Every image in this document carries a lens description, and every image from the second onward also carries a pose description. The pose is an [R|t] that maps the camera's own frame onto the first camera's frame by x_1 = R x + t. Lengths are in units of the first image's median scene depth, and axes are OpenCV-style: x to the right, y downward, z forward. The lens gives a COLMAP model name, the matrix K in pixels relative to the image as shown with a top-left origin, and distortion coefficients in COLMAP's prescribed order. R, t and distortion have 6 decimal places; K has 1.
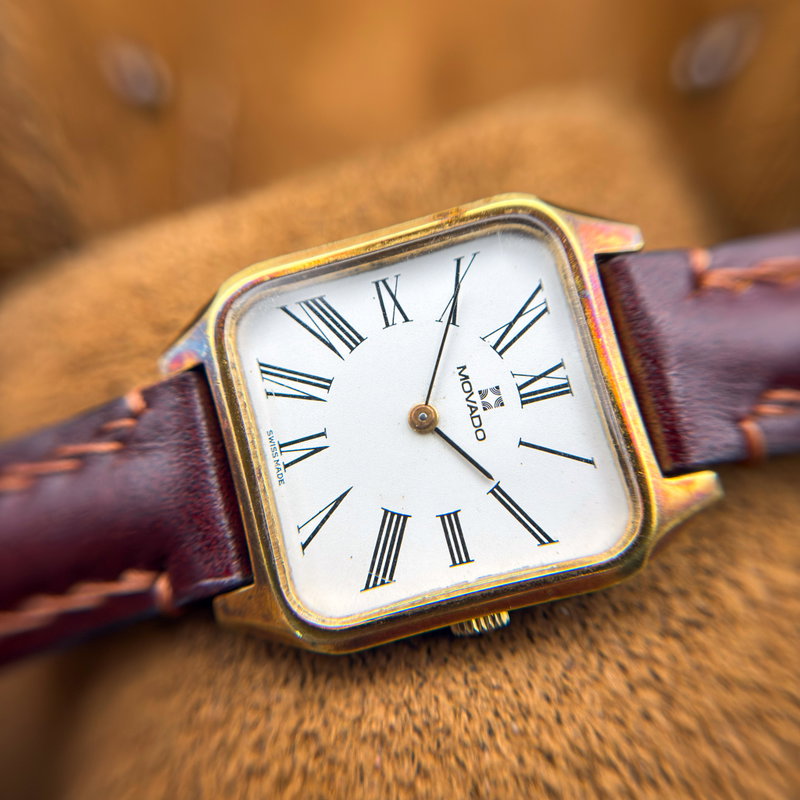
lens RADIAL K [[1083.4, 0, 400.0], [0, 1083.4, 400.0], [0, 0, 1]] dist [1.188494, 0.007566]
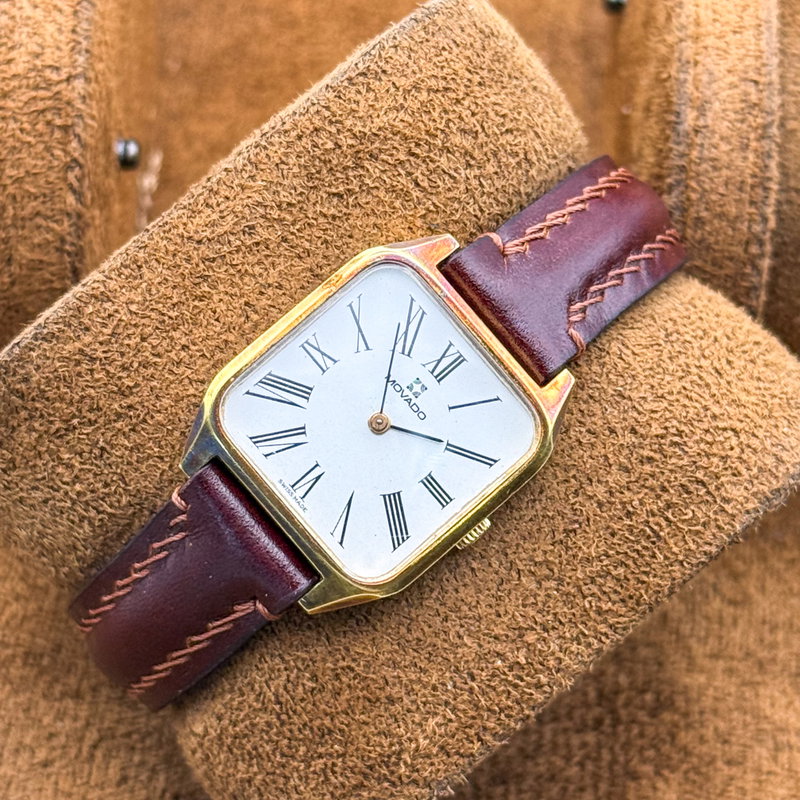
lens RADIAL K [[2703.5, 0, 400.2], [0, 2703.5, 435.3], [0, 0, 1]] dist [0.090123, -0.456485]
pose [[0.887624, -0.433898, 0.154454, -0.480483], [0.418077, 0.899766, 0.125034, -0.377829], [-0.193225, -0.046409, 0.980056, -2.295898]]
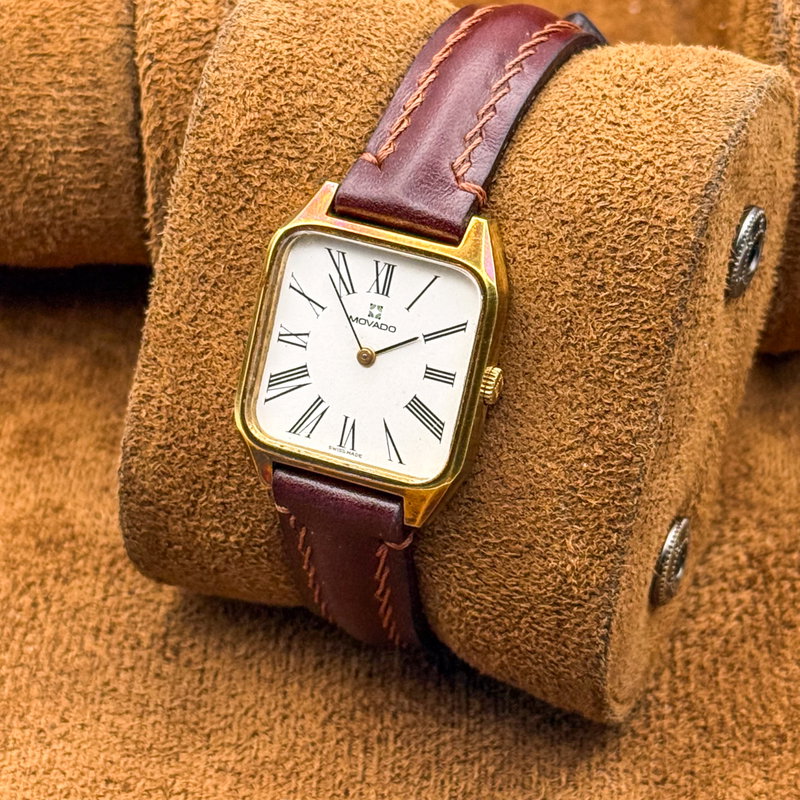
lens RADIAL K [[2703.5, 0, 400.2], [0, 2703.5, 435.3], [0, 0, 1]] dist [0.090123, -0.456485]
pose [[0.463117, -0.873206, -0.151770, 0.524308], [0.869086, 0.480999, -0.115453, 0.551341], [0.173816, -0.078433, 0.981650, -2.738525]]
